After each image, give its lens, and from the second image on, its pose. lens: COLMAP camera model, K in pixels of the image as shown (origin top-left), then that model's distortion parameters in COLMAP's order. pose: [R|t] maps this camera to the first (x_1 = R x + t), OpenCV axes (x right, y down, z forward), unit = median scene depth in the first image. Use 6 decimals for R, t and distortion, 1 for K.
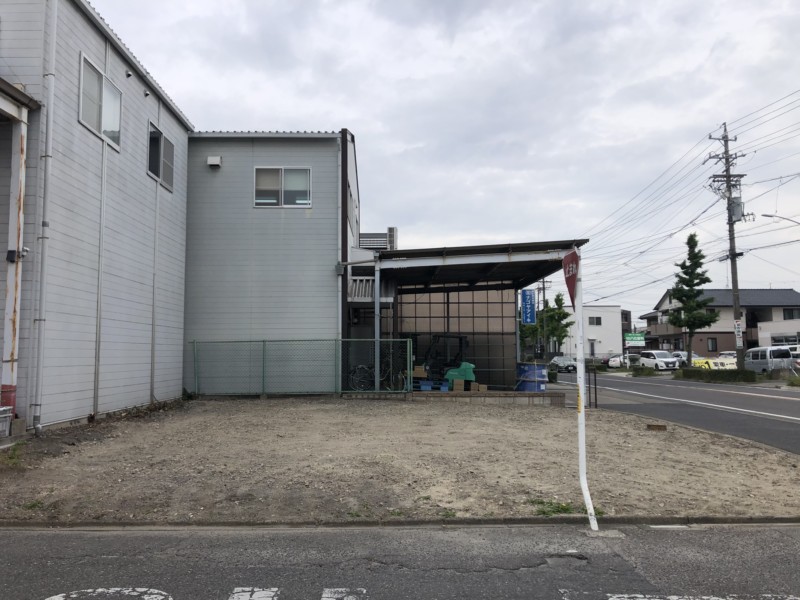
lens RADIAL K [[650.8, 0, 397.3], [0, 650.8, 297.9], [0, 0, 1]] dist [0.047016, -0.029836]
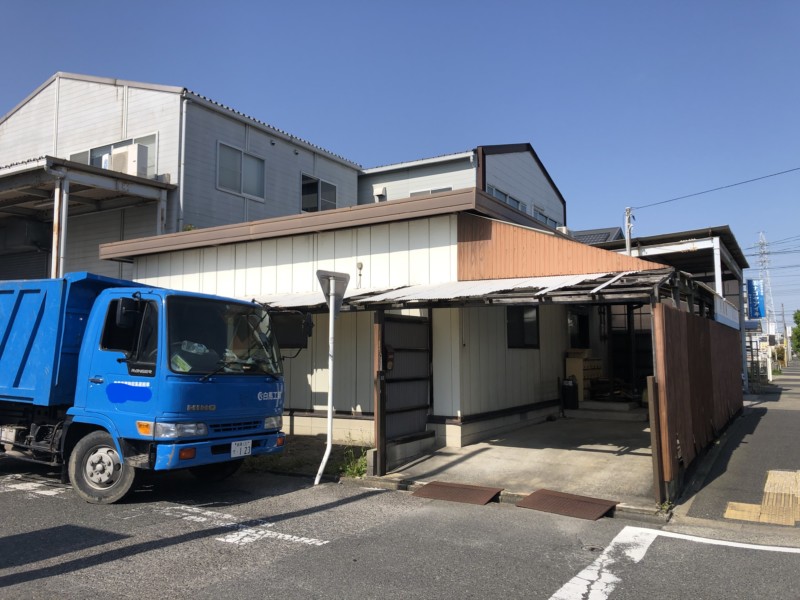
lens RADIAL K [[653.7, 0, 399.3], [0, 653.7, 301.9], [0, 0, 1]] dist [0.041951, -0.011233]
pose [[0.847999, -0.038735, -0.528580, 0.386259], [0.043085, 0.999063, -0.004093, 0.000483], [0.528243, -0.019303, 0.848874, -0.007186]]
